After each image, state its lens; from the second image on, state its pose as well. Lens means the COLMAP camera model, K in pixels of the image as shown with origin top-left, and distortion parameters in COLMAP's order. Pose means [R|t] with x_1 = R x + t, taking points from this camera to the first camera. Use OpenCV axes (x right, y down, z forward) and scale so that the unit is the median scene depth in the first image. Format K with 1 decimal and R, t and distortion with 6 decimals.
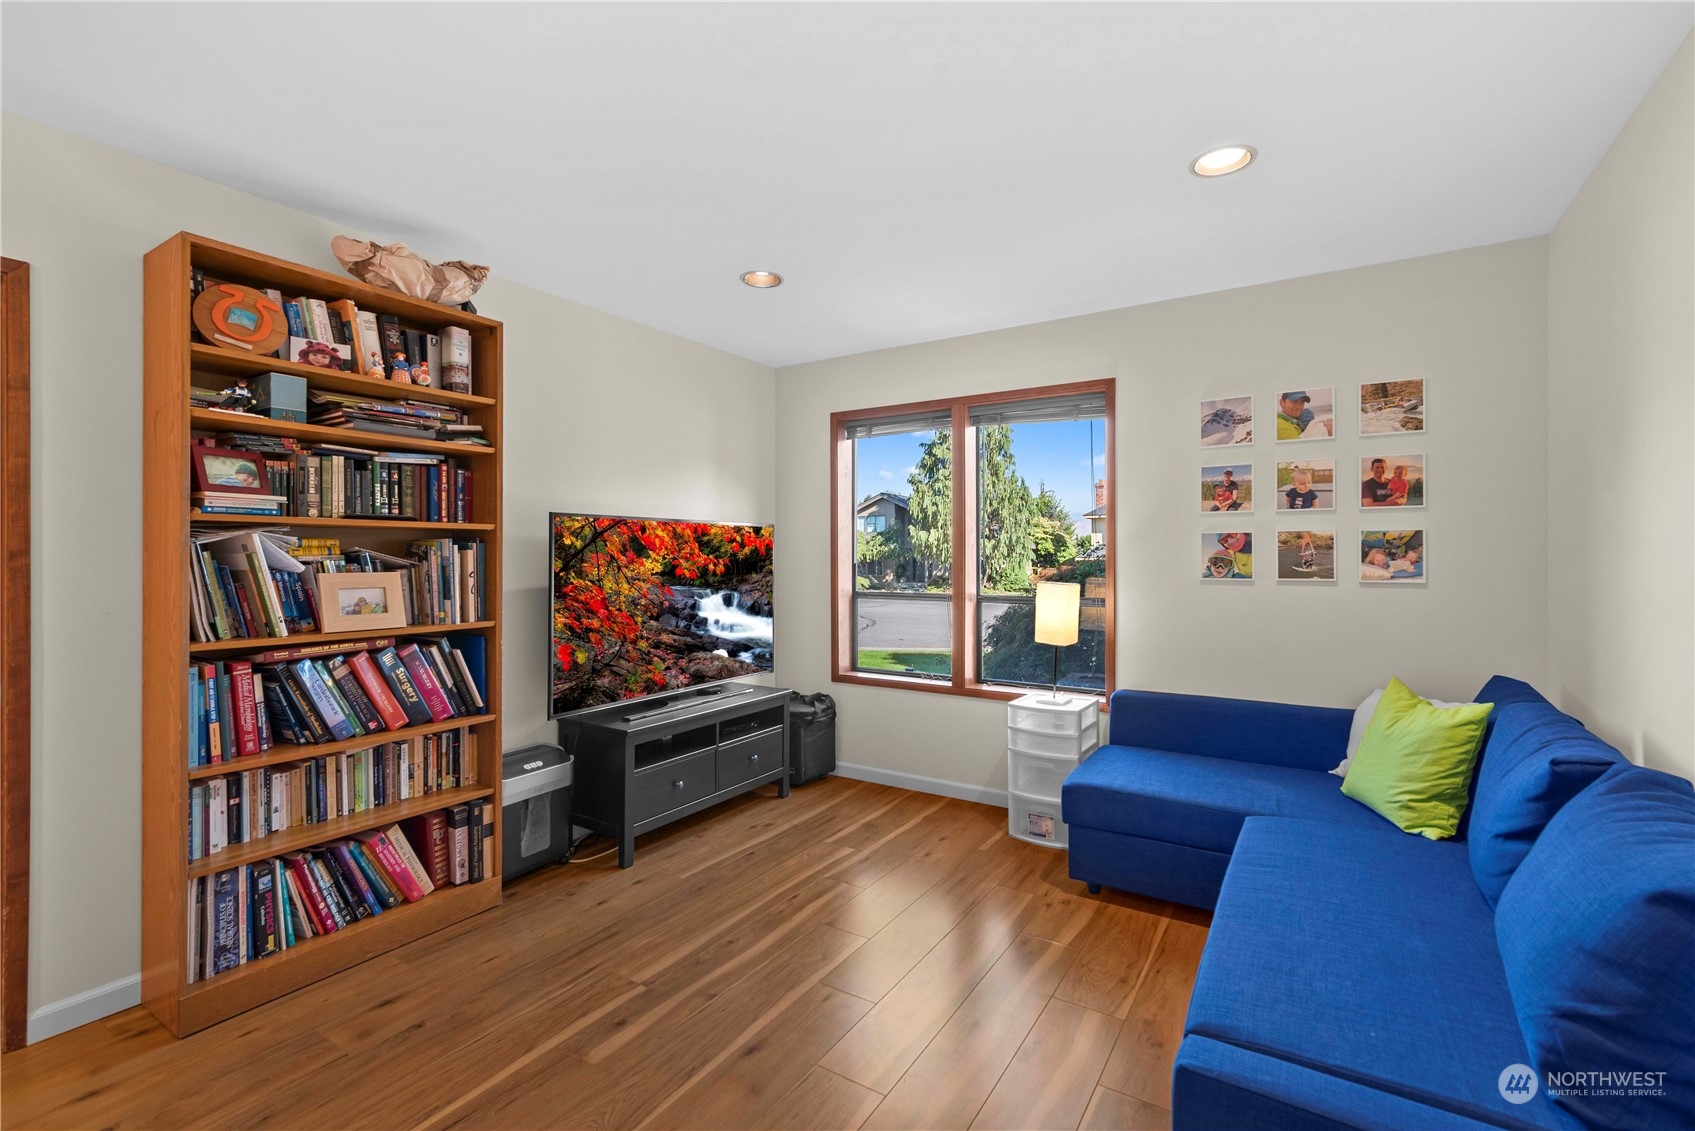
lens RADIAL K [[737.4, 0, 855.5], [0, 737.4, 563.7], [0, 0, 1]] dist [0.000869, 0.000302]
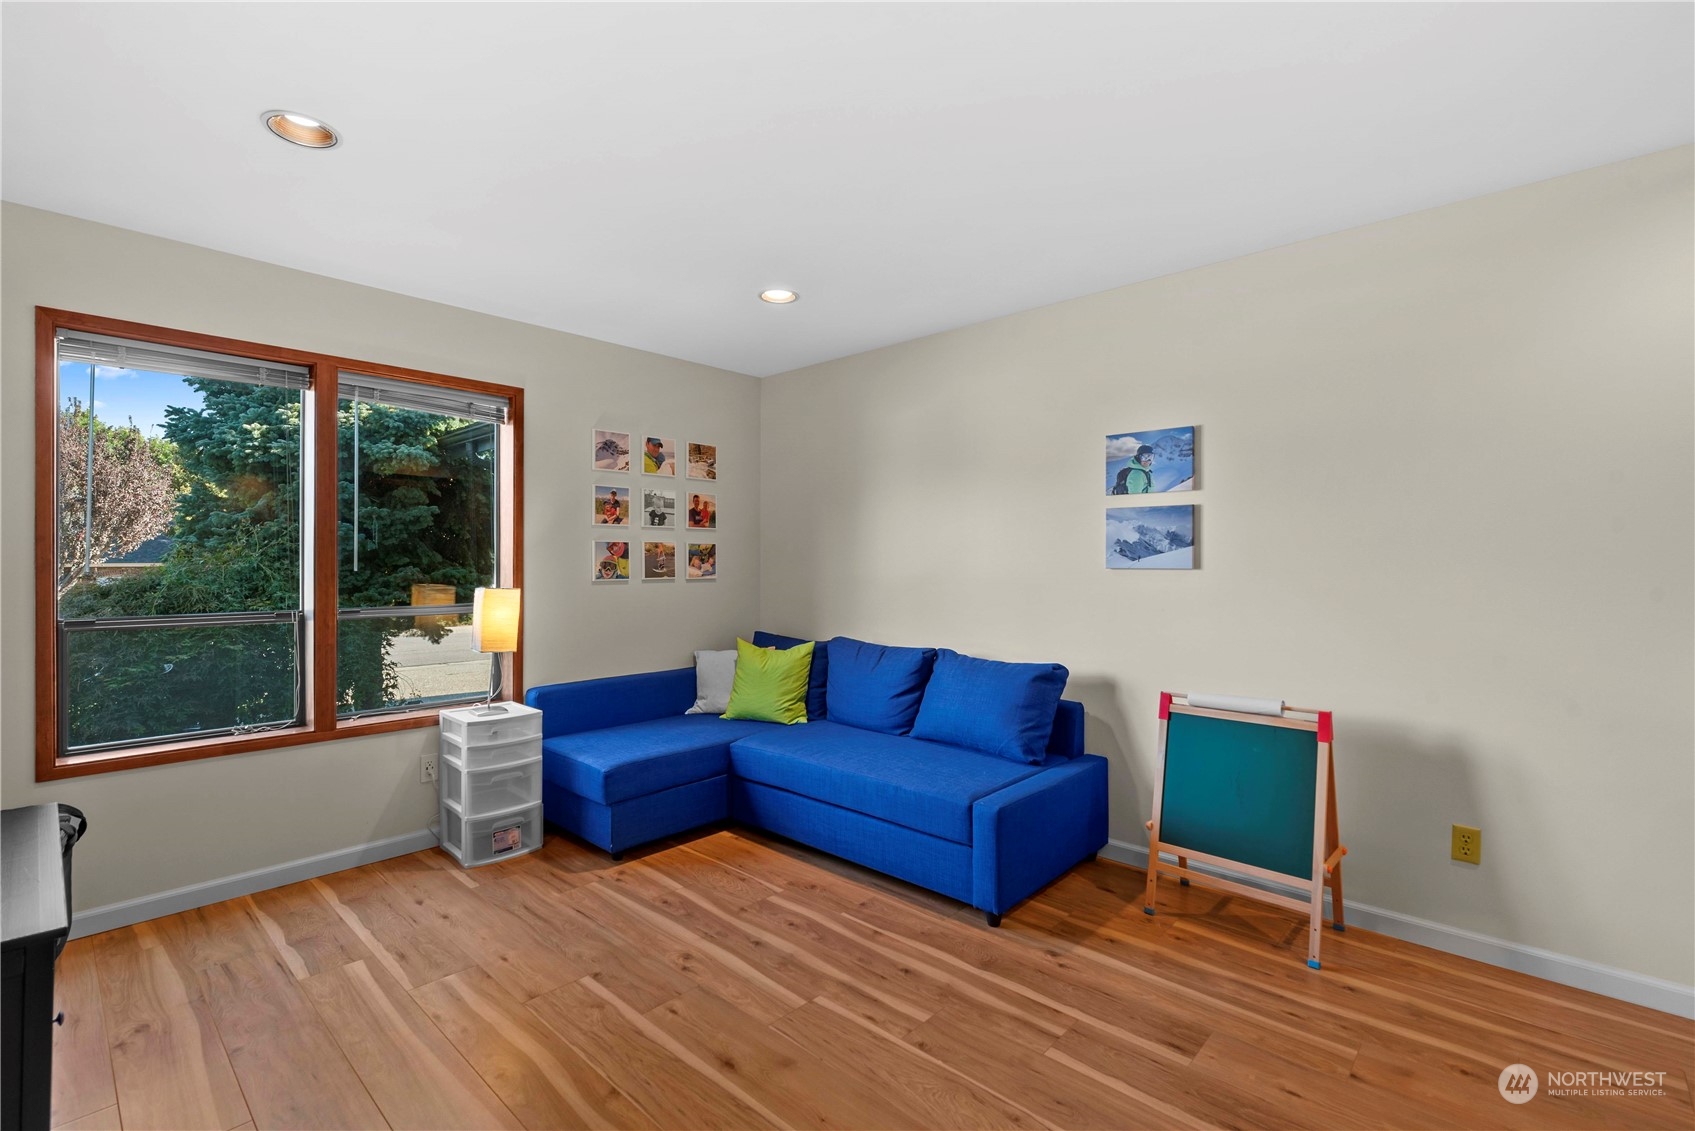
lens RADIAL K [[737.4, 0, 855.5], [0, 737.4, 563.7], [0, 0, 1]] dist [0.000869, 0.000302]
pose [[0.190466, -0.003173, 0.981689, -0.649569], [0.007152, 0.999973, 0.001844, -0.005059], [-0.981668, 0.006669, 0.190483, 0.388329]]
